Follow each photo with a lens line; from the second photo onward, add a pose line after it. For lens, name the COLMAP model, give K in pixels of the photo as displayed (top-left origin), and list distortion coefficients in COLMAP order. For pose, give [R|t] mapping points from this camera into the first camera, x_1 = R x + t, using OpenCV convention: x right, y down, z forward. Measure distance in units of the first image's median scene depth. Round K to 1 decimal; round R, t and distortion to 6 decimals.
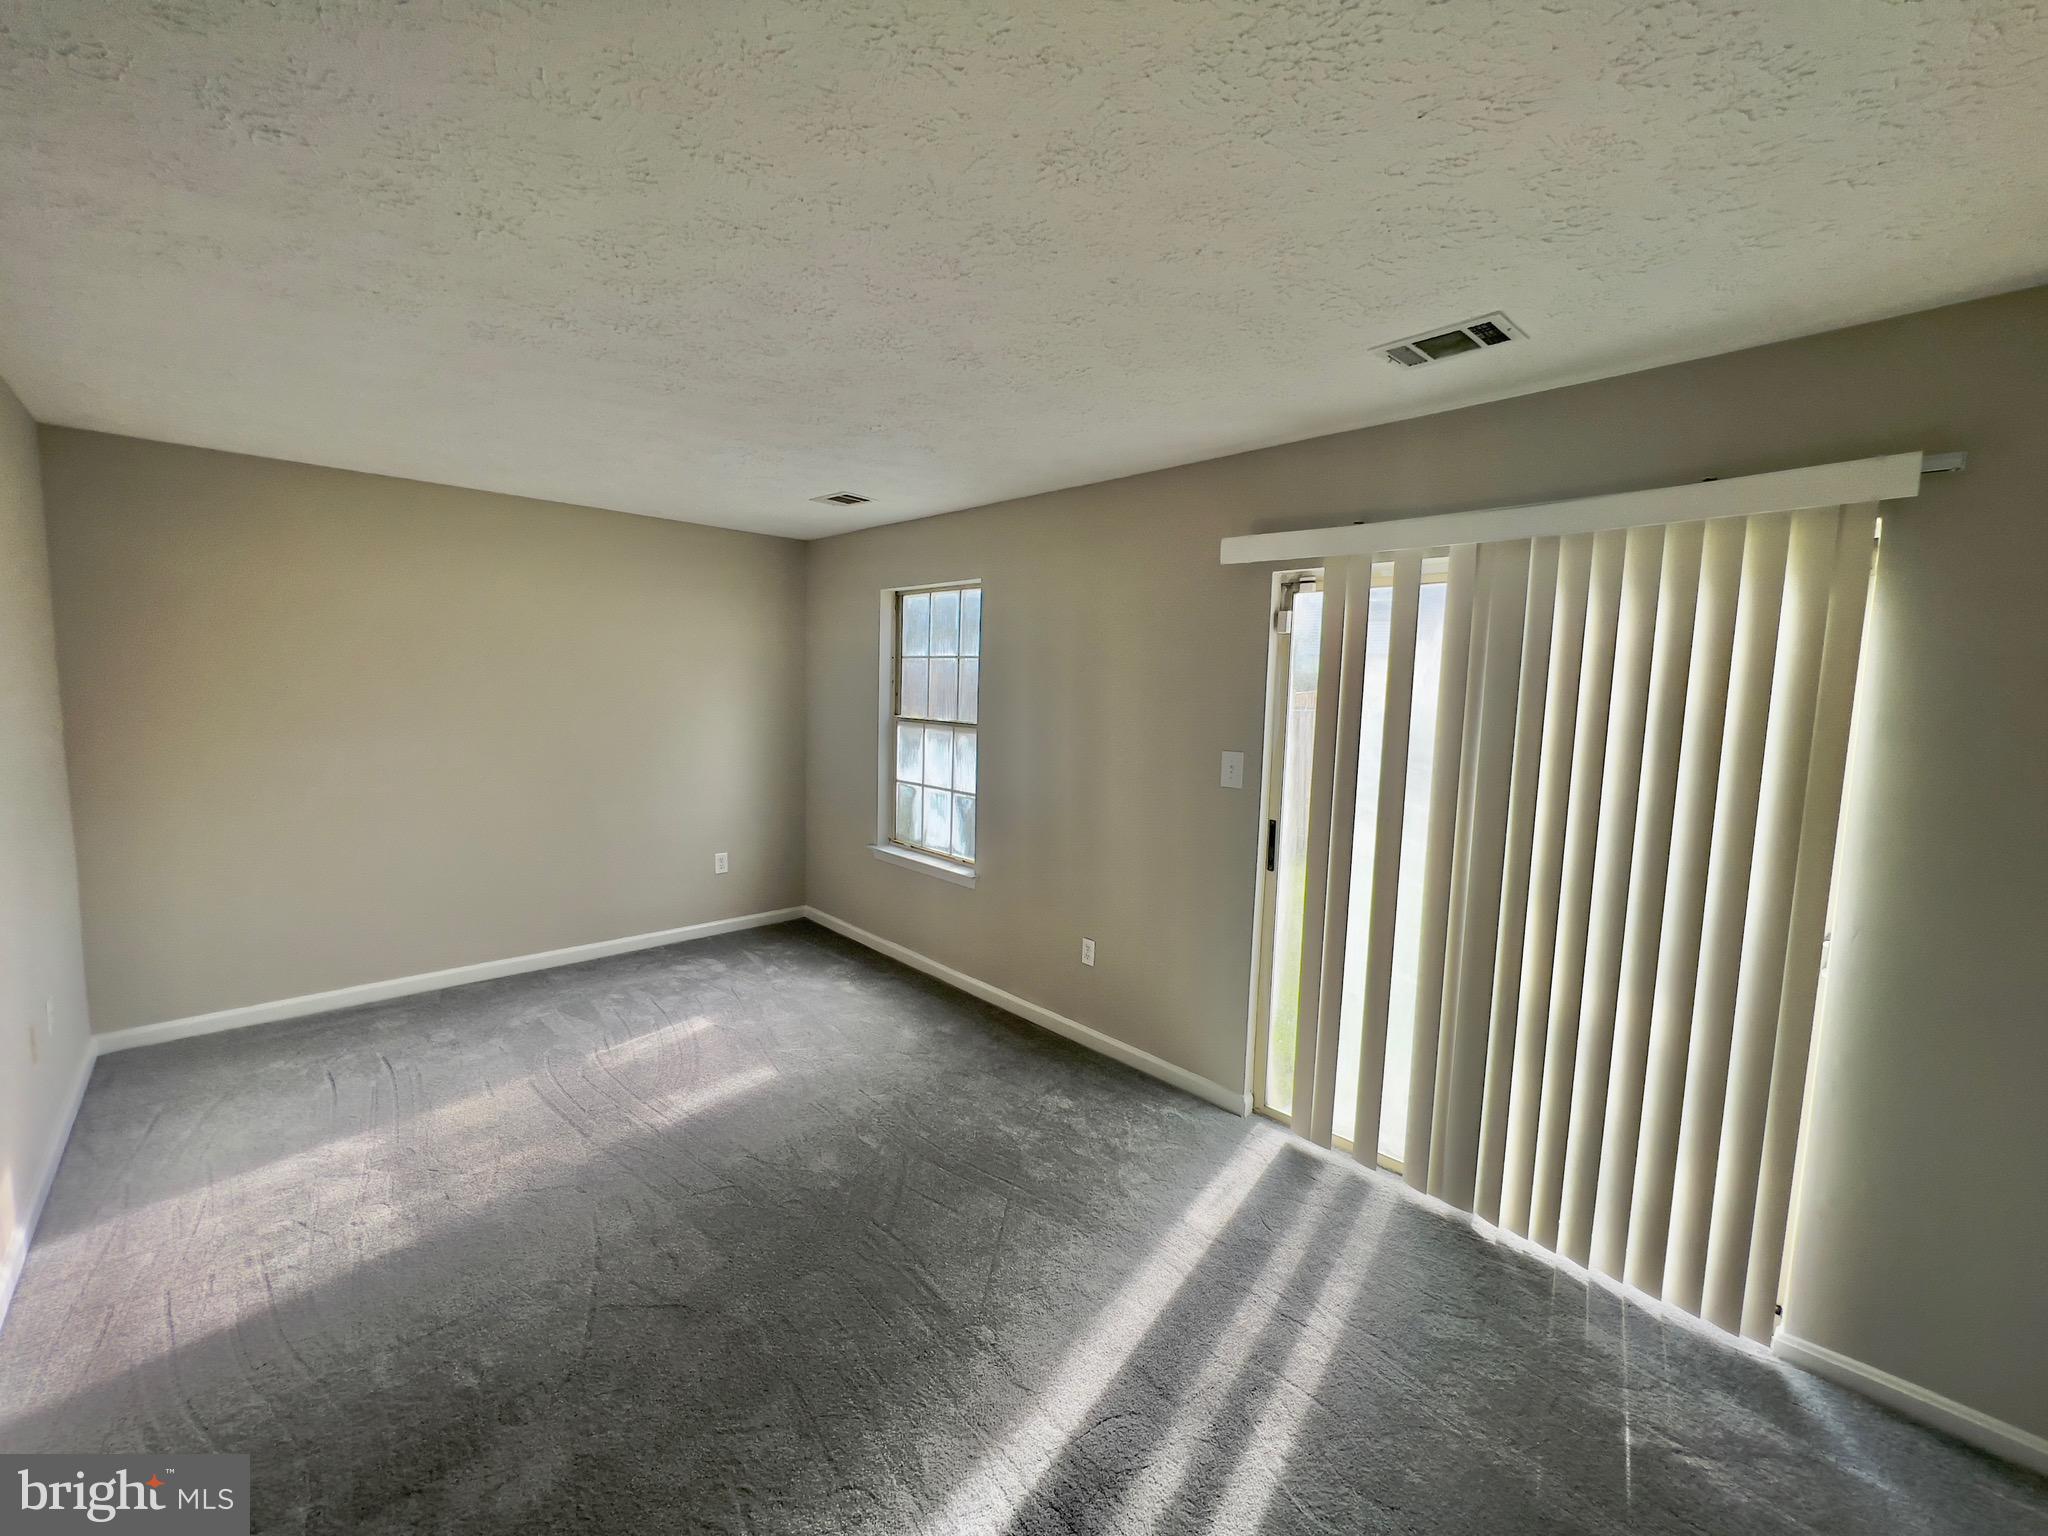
lens RADIAL K [[824.2, 0, 1029.1], [0, 824.2, 763.6], [0, 0, 1]] dist [-0.001382, -0.000259]
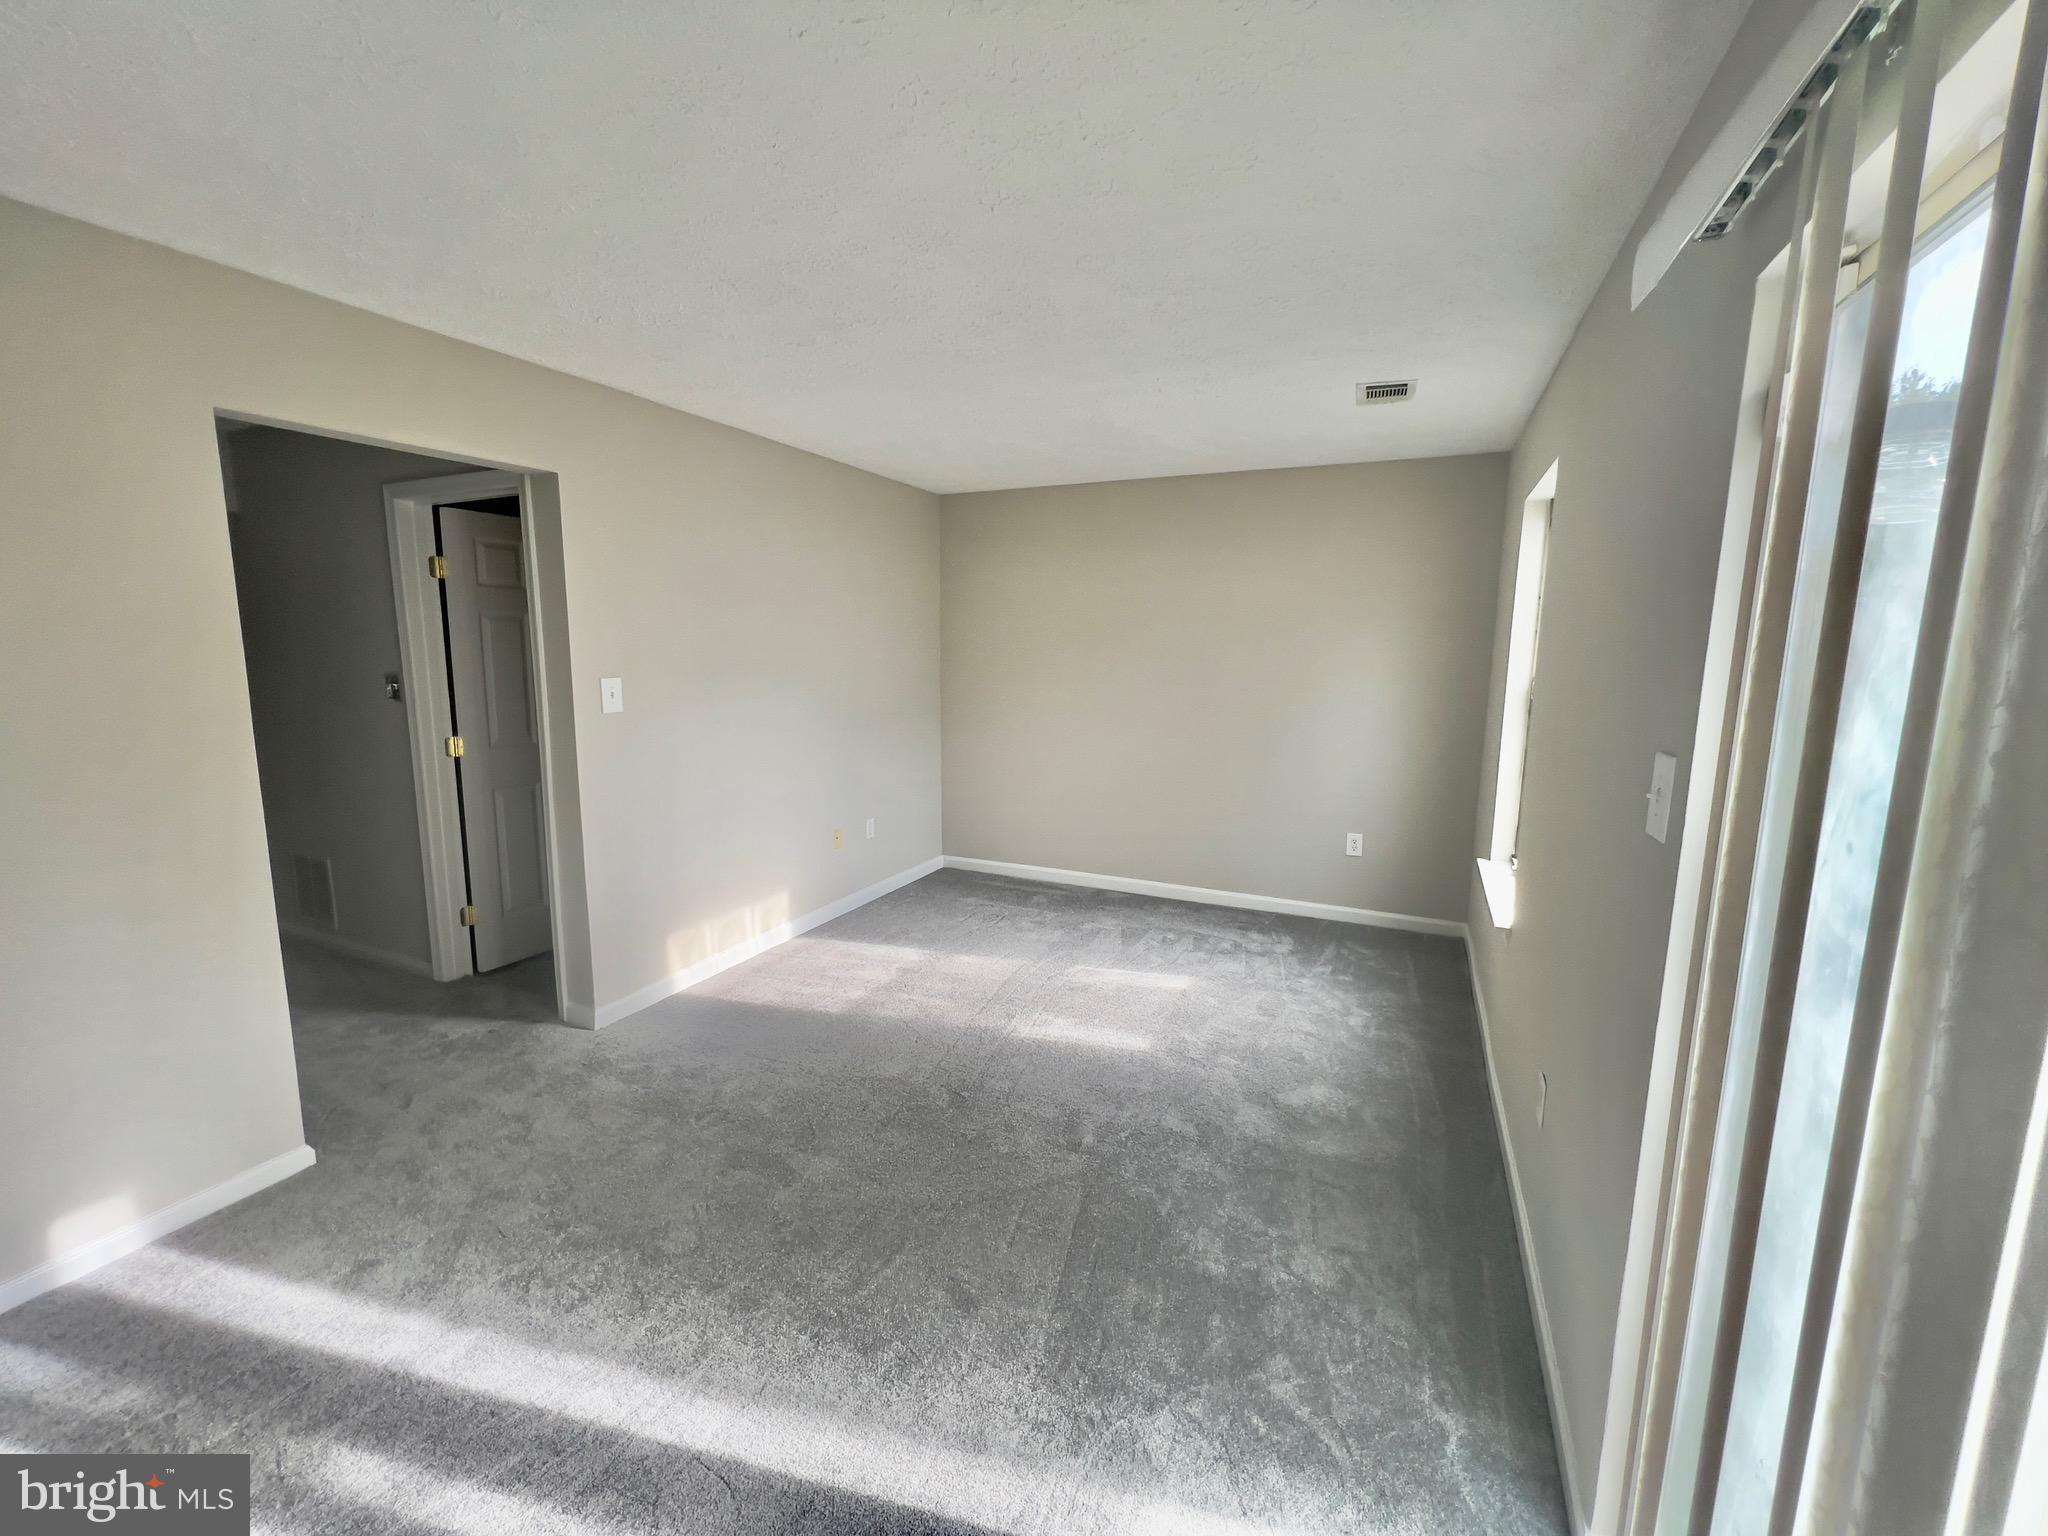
lens RADIAL K [[824.2, 0, 1027.5], [0, 824.2, 761.6], [0, 0, 1]] dist [-0.001382, -0.000259]
pose [[0.366226, 0.109219, -0.924094, 0.437072], [-0.086373, 0.992790, 0.083108, -0.019572], [0.926509, 0.049381, 0.373019, 0.447435]]
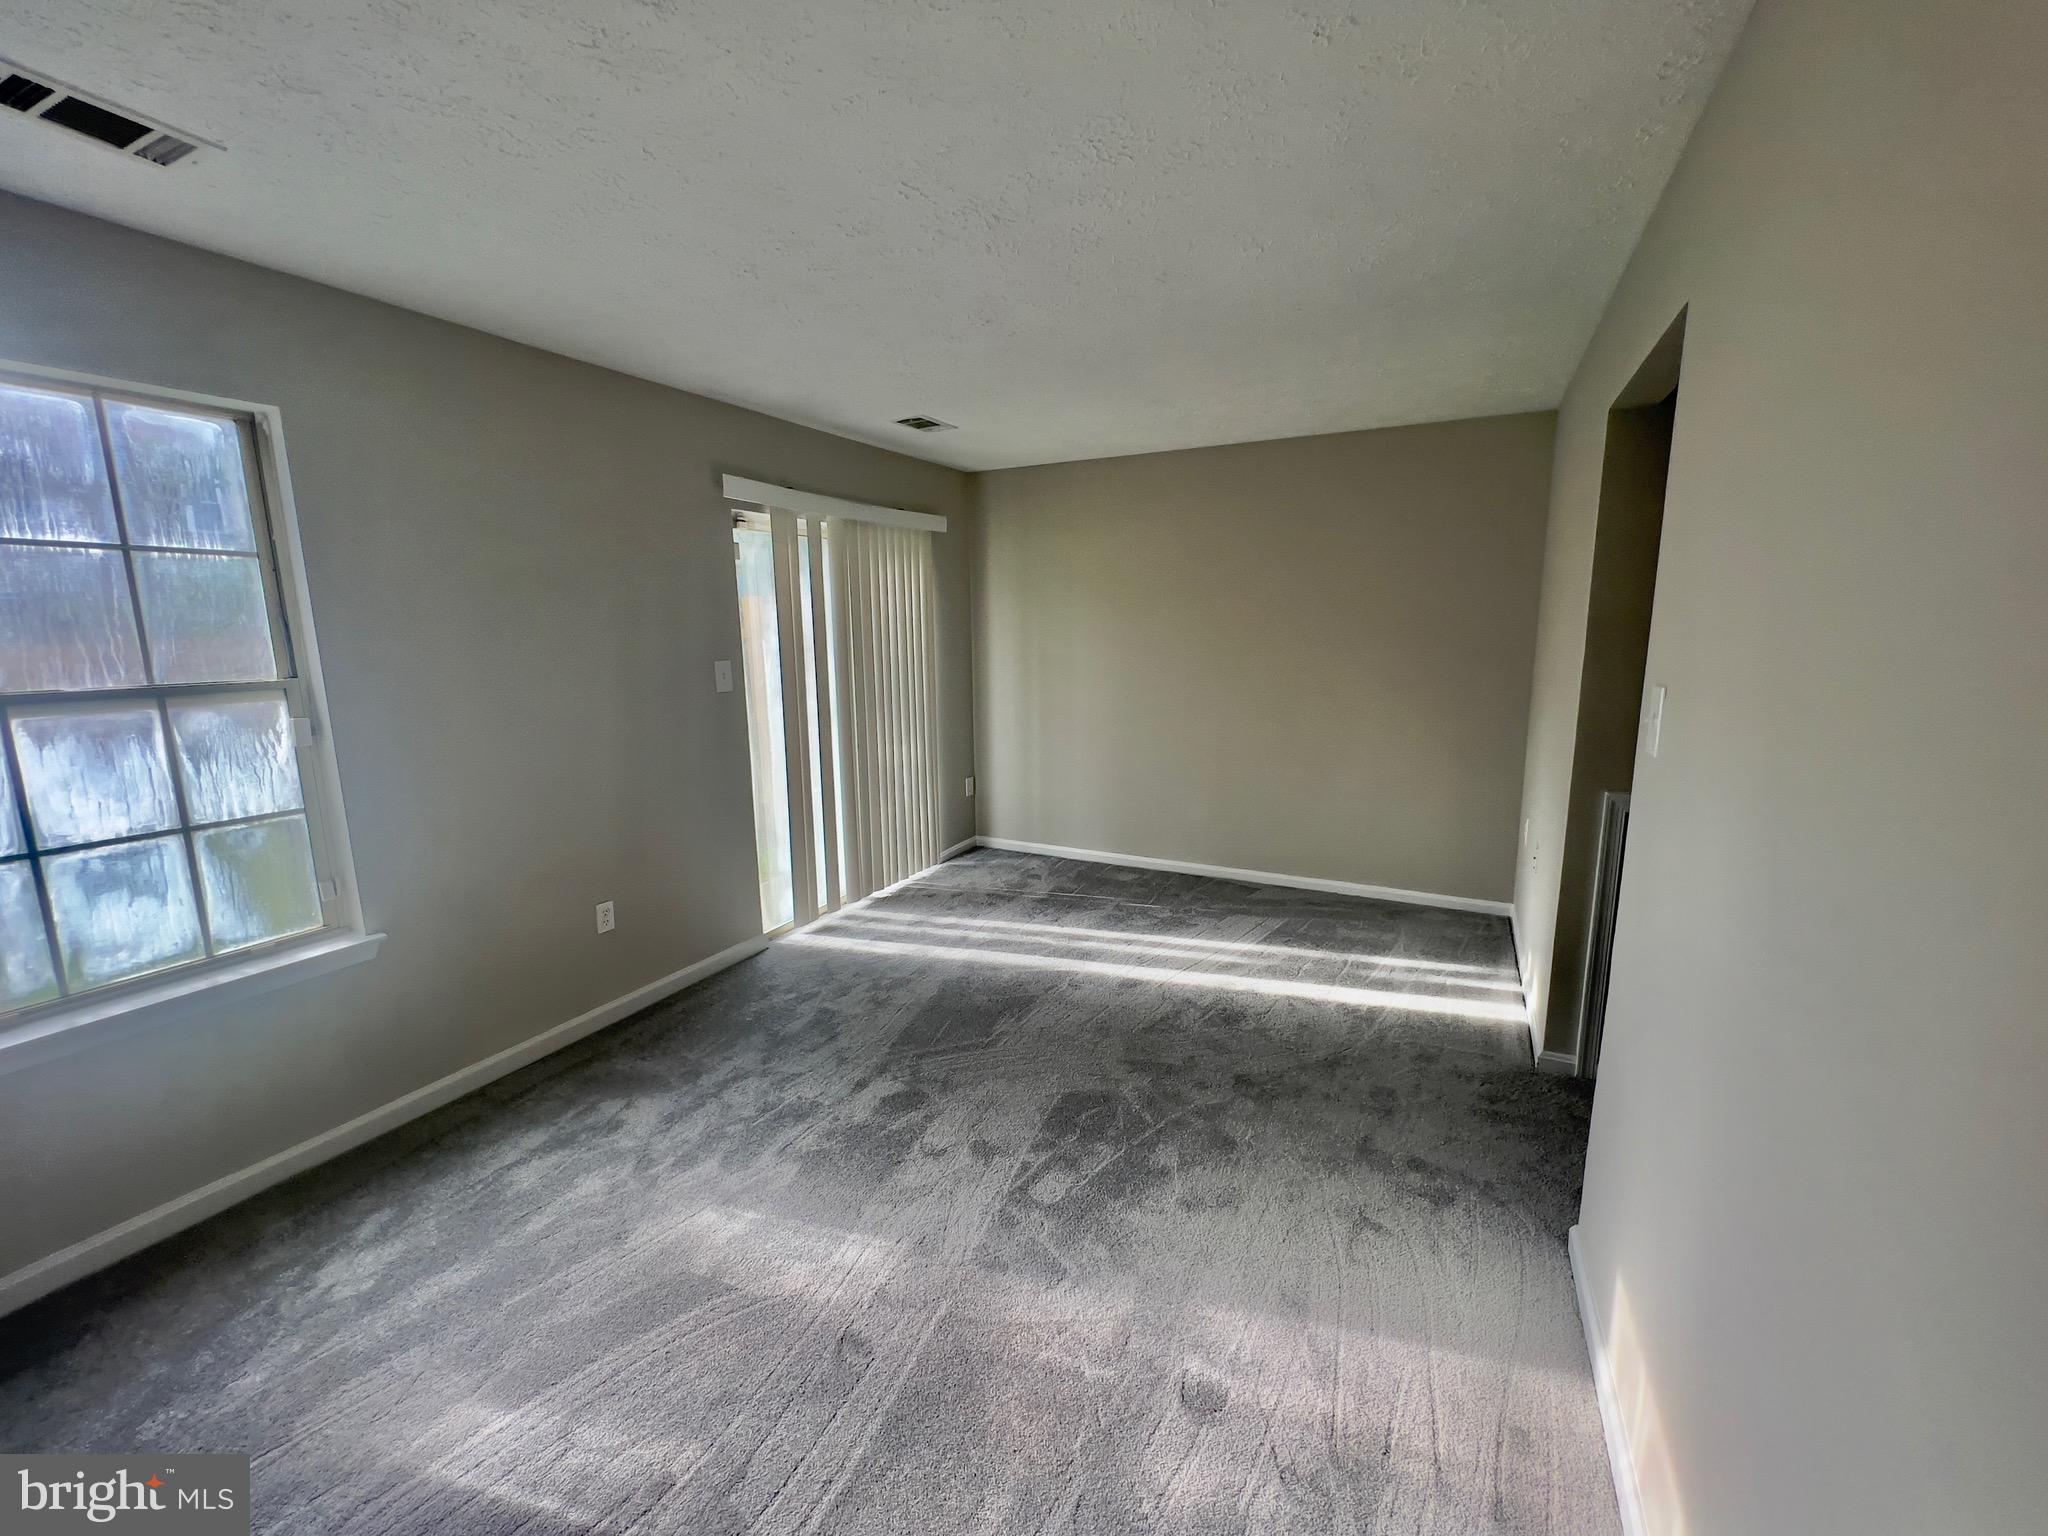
lens RADIAL K [[824.2, 0, 1022.9], [0, 824.2, 776.3], [0, 0, 1]] dist [-0.001382, -0.000259]
pose [[-0.321949, -0.202777, 0.924787, -0.839360], [0.089246, 0.965945, 0.242871, -0.086433], [-0.942541, 0.160726, -0.292888, 0.807869]]
